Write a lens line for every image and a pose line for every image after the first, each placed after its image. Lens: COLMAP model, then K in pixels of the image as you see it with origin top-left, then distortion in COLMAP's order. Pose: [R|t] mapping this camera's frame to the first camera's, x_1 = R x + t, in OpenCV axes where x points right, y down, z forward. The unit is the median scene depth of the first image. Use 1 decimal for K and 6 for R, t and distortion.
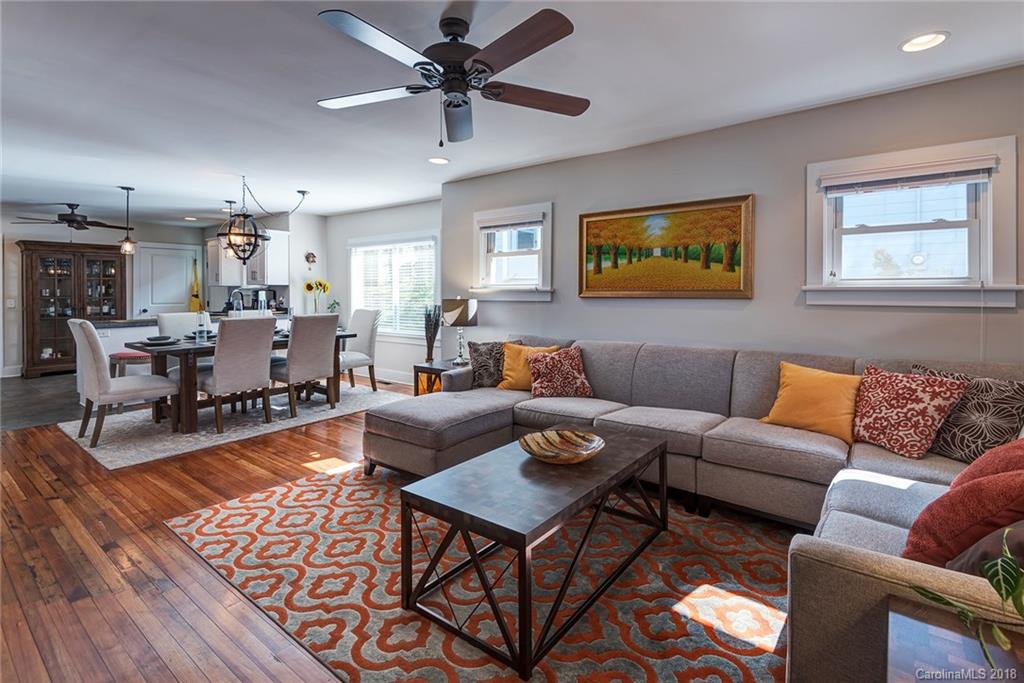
lens RADIAL K [[488.7, 0, 522.3], [0, 488.7, 302.1], [0, 0, 1]] dist [0.029168, -0.014335]
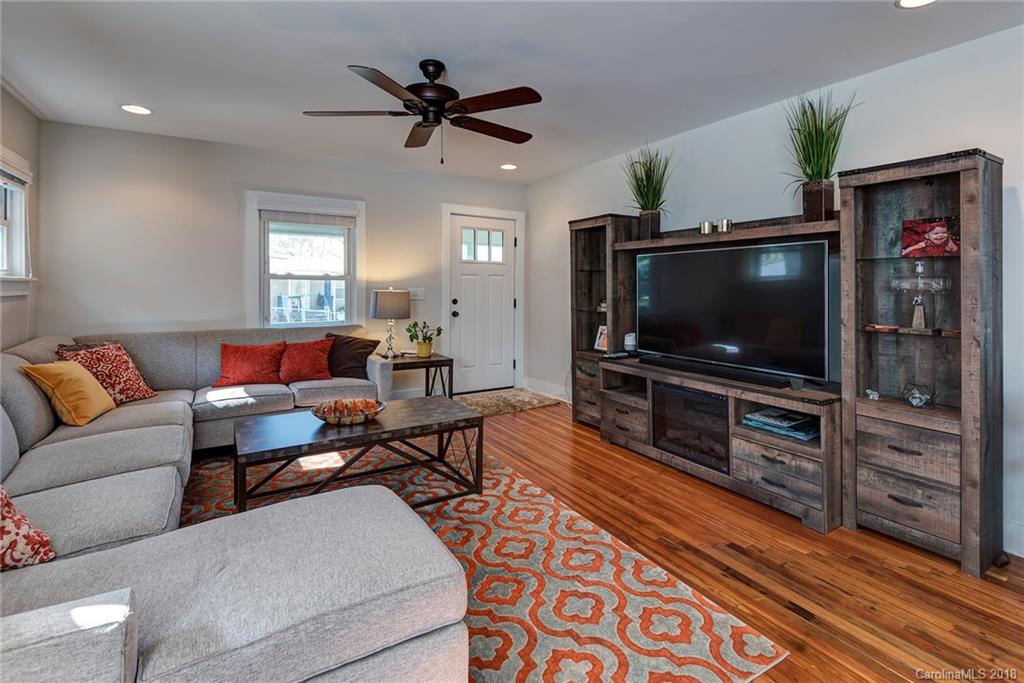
lens RADIAL K [[483.9, 0, 529.9], [0, 483.9, 292.2], [0, 0, 1]] dist [0.019622, -0.001086]
pose [[-0.942788, -0.004008, 0.333369, -0.482429], [0.006273, 0.999537, 0.029757, -0.018762], [-0.333334, 0.030145, -0.942327, 1.290442]]
